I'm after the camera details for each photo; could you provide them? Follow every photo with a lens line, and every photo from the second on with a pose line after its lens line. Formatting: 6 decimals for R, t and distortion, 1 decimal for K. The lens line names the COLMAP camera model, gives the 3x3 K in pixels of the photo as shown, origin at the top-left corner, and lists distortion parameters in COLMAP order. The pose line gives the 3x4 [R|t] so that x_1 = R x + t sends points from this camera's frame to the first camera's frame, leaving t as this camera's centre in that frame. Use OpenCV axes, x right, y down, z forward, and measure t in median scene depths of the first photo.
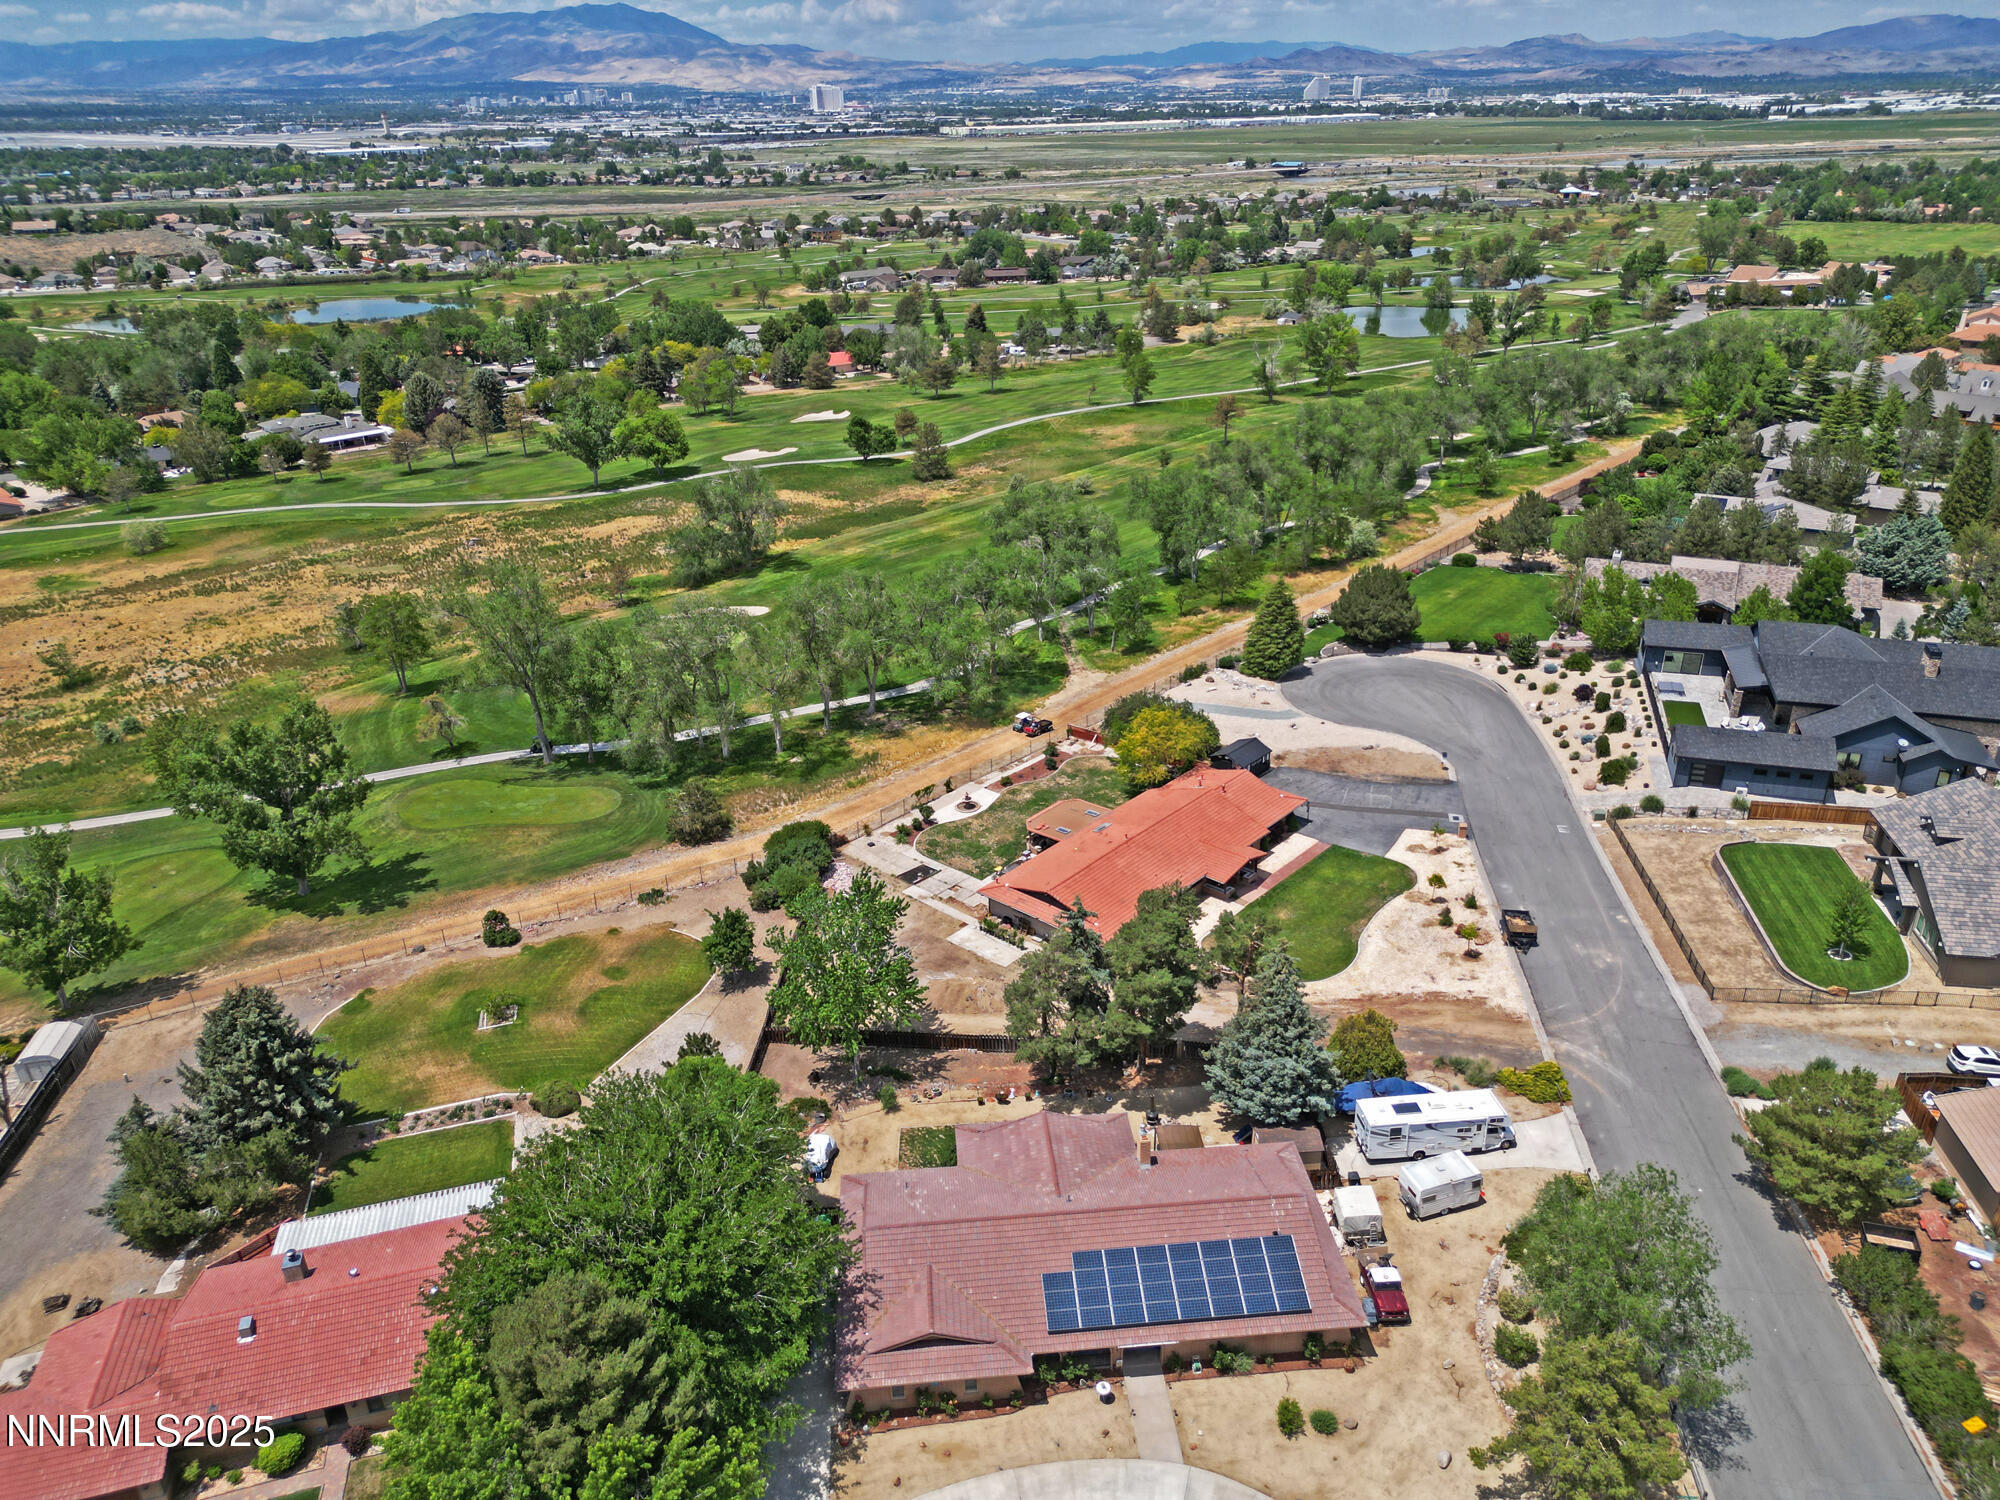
lens RADIAL K [[1403.9, 0, 1003.6], [0, 1403.9, 754.3], [0, 0, 1]] dist [0.065552, -0.058850]
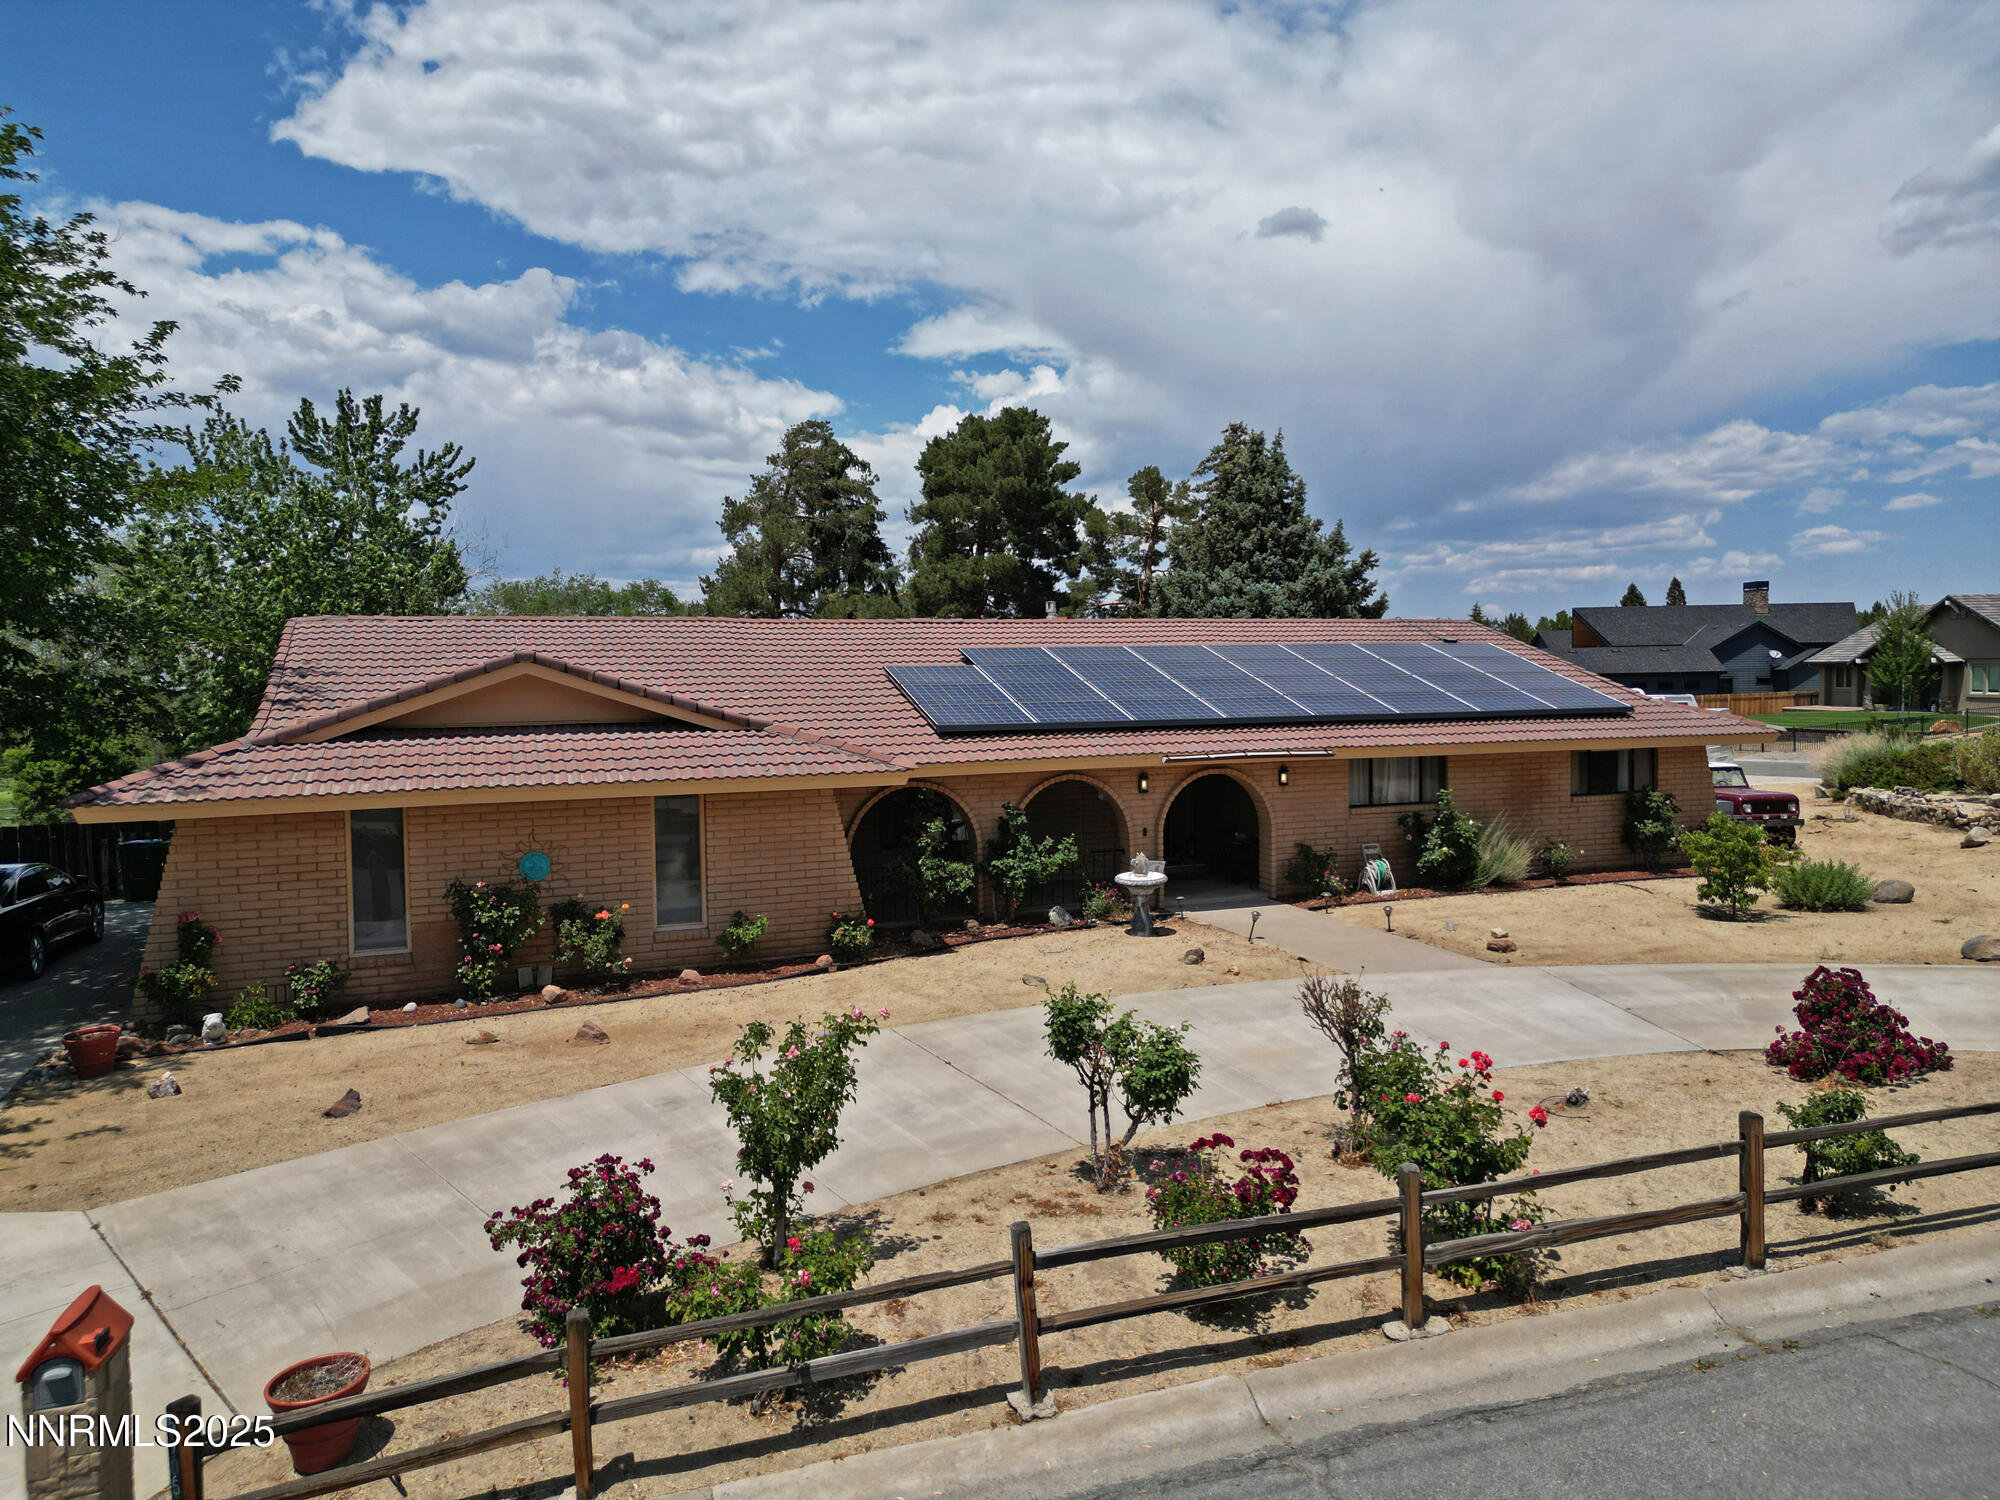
lens RADIAL K [[1403.9, 0, 1005.8], [0, 1403.9, 753.9], [0, 0, 1]] dist [0.065552, -0.058850]
pose [[0.960174, -0.004251, 0.279370, -0.016624], [0.109878, 0.925065, -0.363567, 0.233646], [-0.256890, 0.379784, 0.888691, 0.328282]]
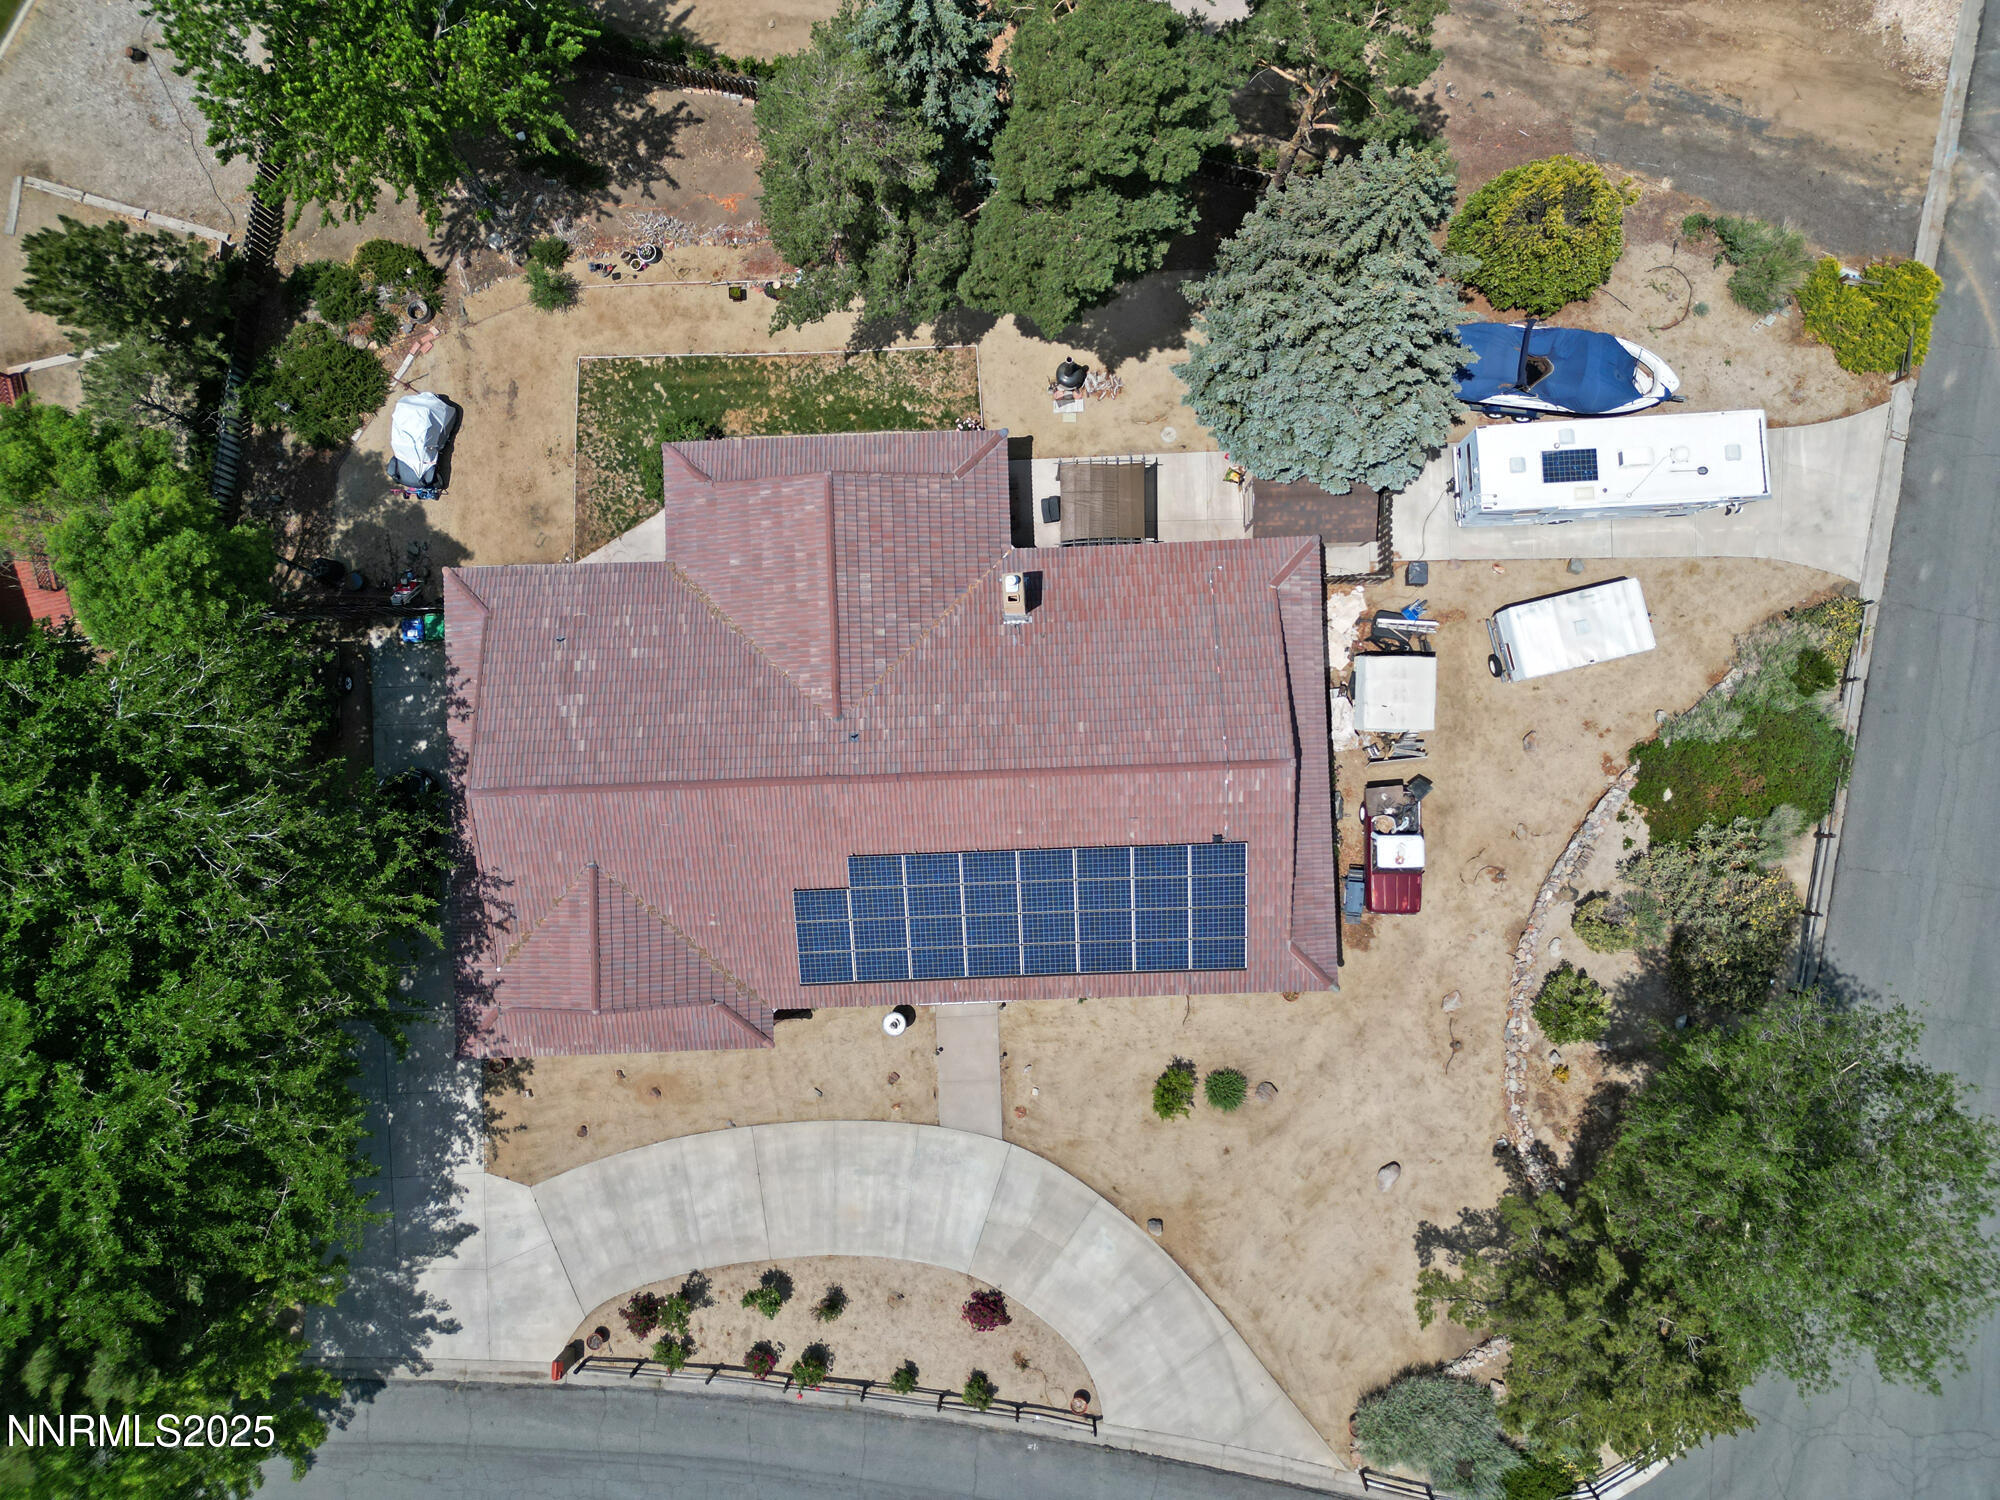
lens RADIAL K [[1403.9, 0, 1005.0], [0, 1403.9, 749.5], [0, 0, 1]] dist [0.065552, -0.058850]
pose [[0.998699, 0.050970, 0.001638, 0.050204], [-0.023855, 0.438539, 0.898395, -0.077965], [0.045073, -0.897265, 0.439185, 0.371313]]
